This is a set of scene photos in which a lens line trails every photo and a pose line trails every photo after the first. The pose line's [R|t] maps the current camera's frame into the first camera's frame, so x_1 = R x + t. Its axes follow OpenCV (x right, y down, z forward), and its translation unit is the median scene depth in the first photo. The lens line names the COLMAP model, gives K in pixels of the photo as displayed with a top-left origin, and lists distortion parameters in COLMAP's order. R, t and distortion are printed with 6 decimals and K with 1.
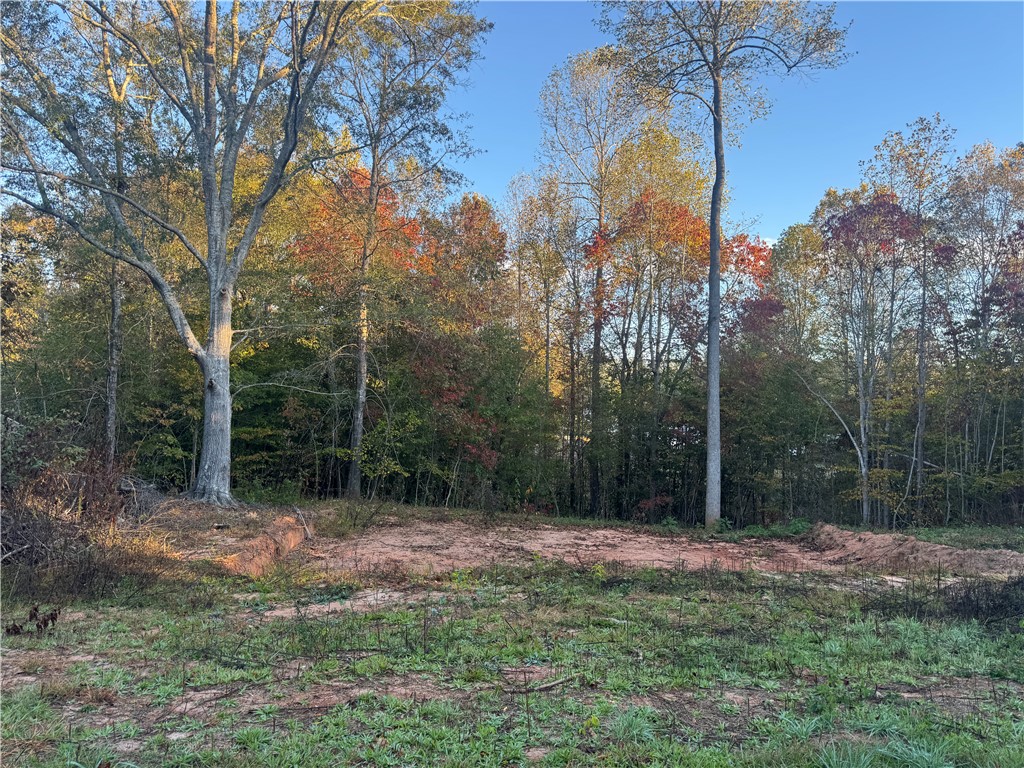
lens RADIAL K [[717.6, 0, 508.6], [0, 717.6, 384.1], [0, 0, 1]] dist [0.074288, -0.082743]
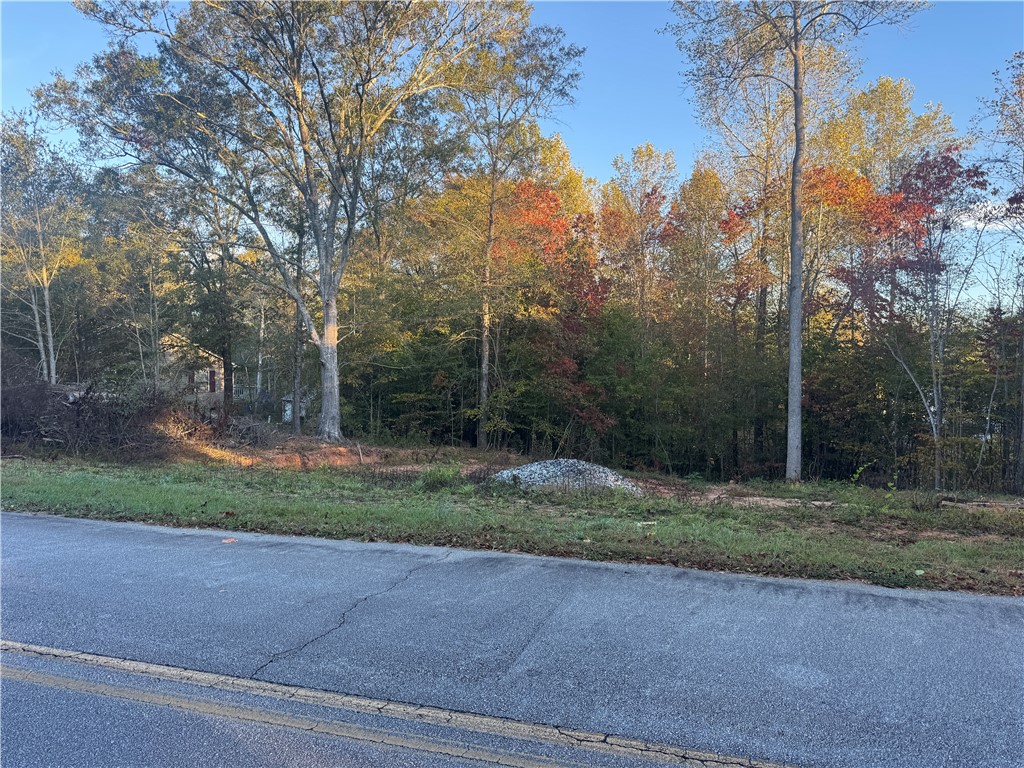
lens RADIAL K [[717.6, 0, 509.4], [0, 717.6, 385.3], [0, 0, 1]] dist [0.074288, -0.082743]
pose [[0.884928, -0.002817, -0.465720, 0.432605], [0.020865, 0.999217, 0.033603, 0.003427], [0.465261, -0.039454, 0.884294, -0.114417]]
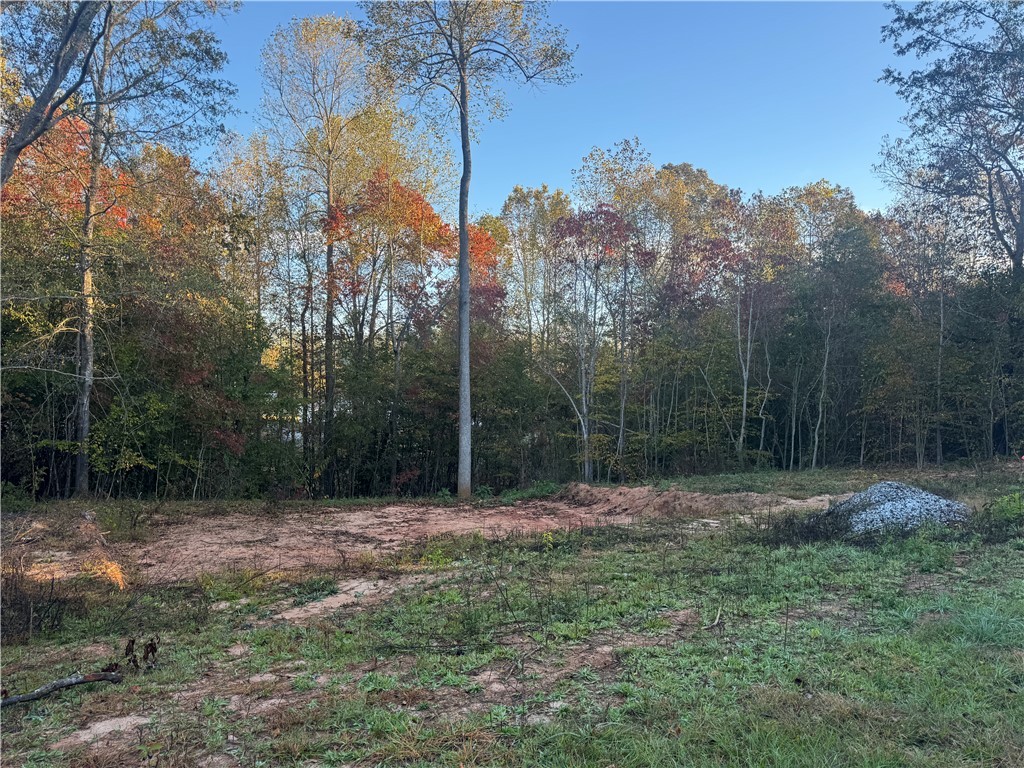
lens RADIAL K [[717.6, 0, 505.3], [0, 717.6, 389.1], [0, 0, 1]] dist [0.074288, -0.082743]
pose [[0.900340, -0.017560, 0.434833, -0.136116], [-0.000728, 0.999123, 0.041854, -0.007616], [-0.435187, -0.037999, 0.899538, 0.004467]]
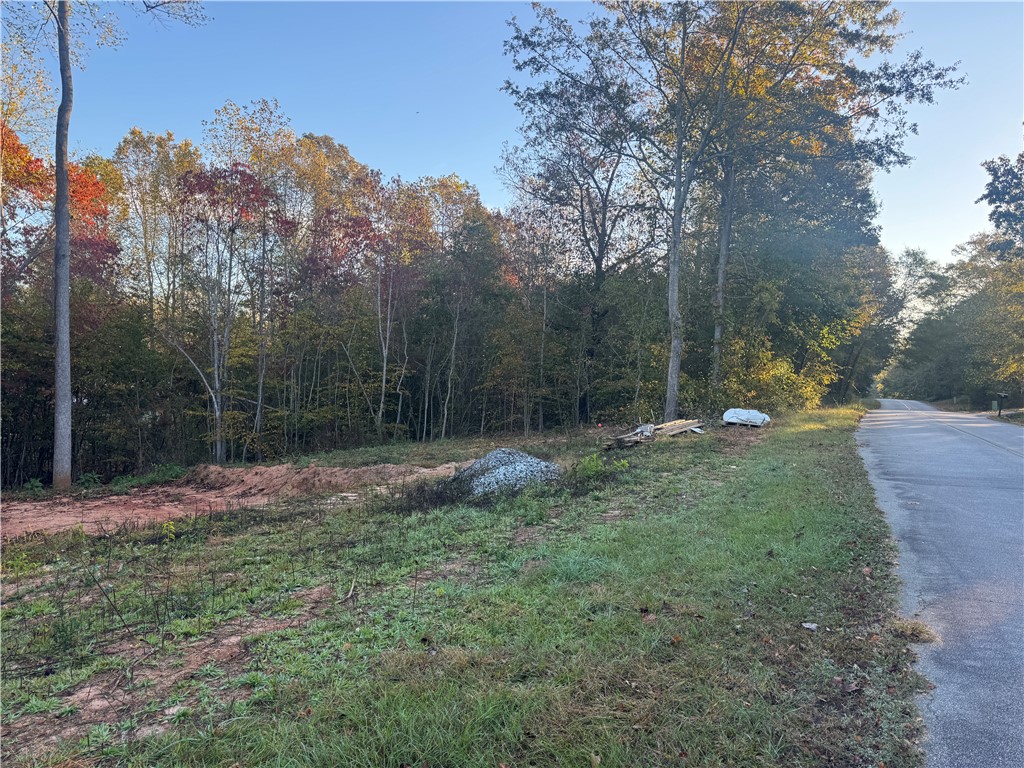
lens RADIAL K [[717.6, 0, 505.9], [0, 717.6, 387.4], [0, 0, 1]] dist [0.074288, -0.082743]
pose [[0.592109, -0.028764, 0.805344, -0.132981], [-0.037881, 0.997265, 0.063471, -0.007012], [-0.804967, -0.068089, 0.589400, 0.006927]]
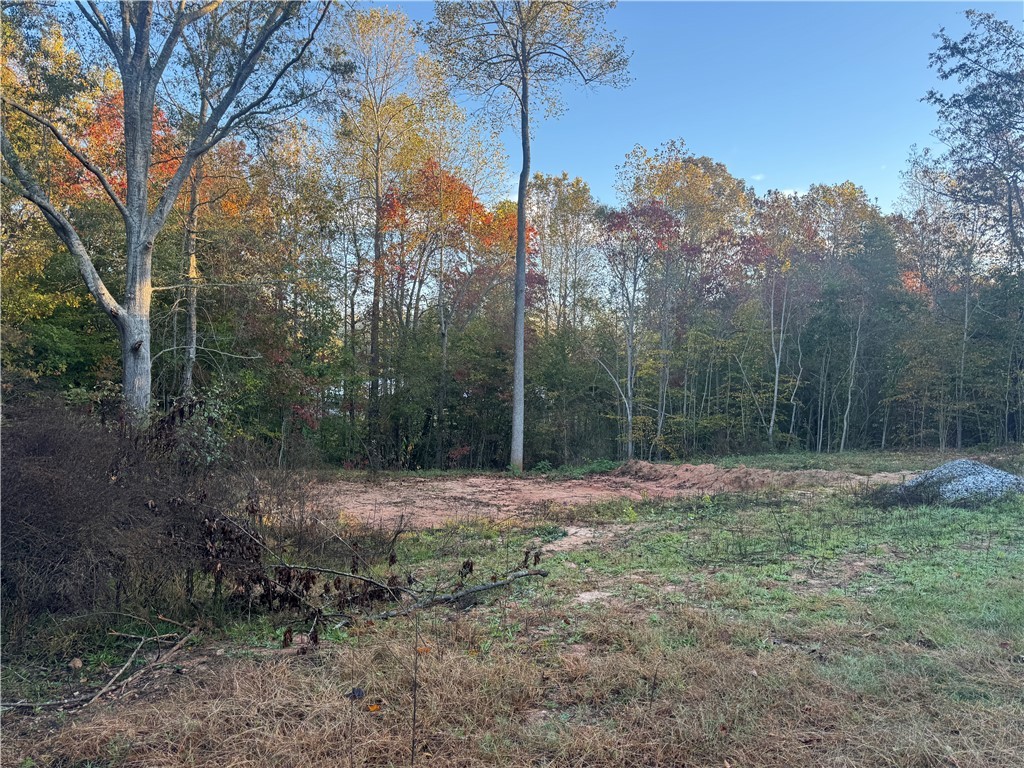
lens RADIAL K [[717.6, 0, 512.2], [0, 717.6, 385.1], [0, 0, 1]] dist [0.074288, -0.082743]
pose [[0.886967, -0.008984, 0.461745, -0.273285], [-0.022916, 0.997723, 0.063432, -0.014134], [-0.461264, -0.066844, 0.884741, -0.017926]]
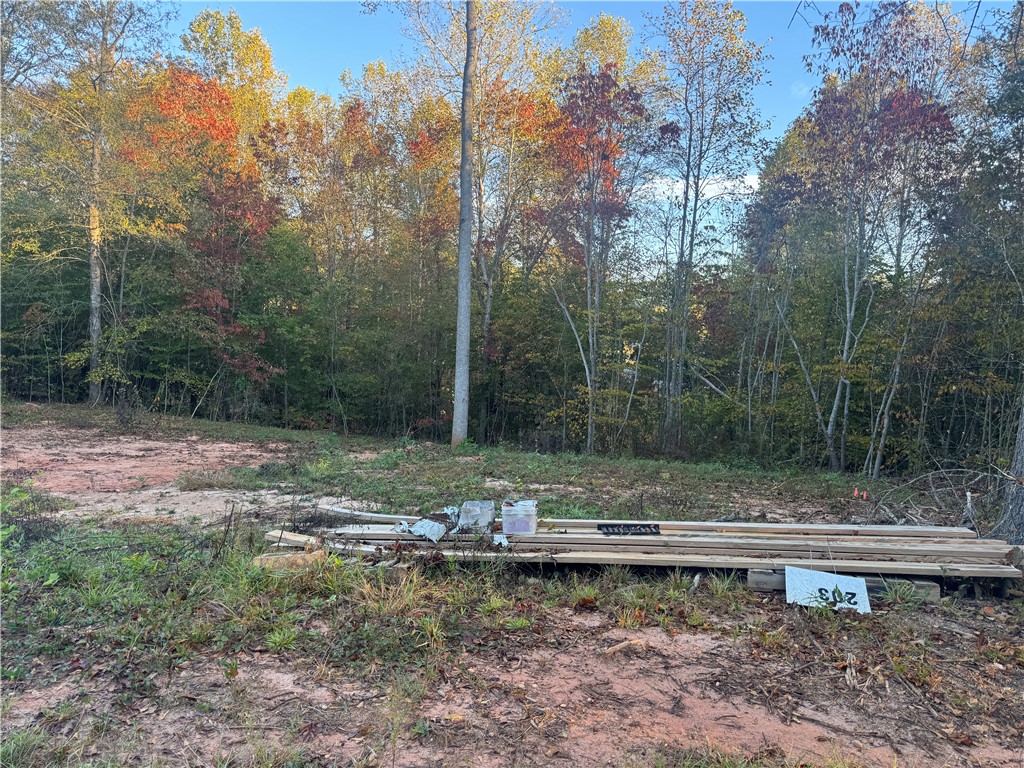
lens RADIAL K [[717.6, 0, 512.1], [0, 717.6, 381.8], [0, 0, 1]] dist [0.074288, -0.082743]
pose [[0.981953, 0.030910, -0.186580, 0.550384], [-0.011462, 0.994467, 0.104423, 0.015489], [0.188775, -0.100400, 0.976874, 0.118926]]
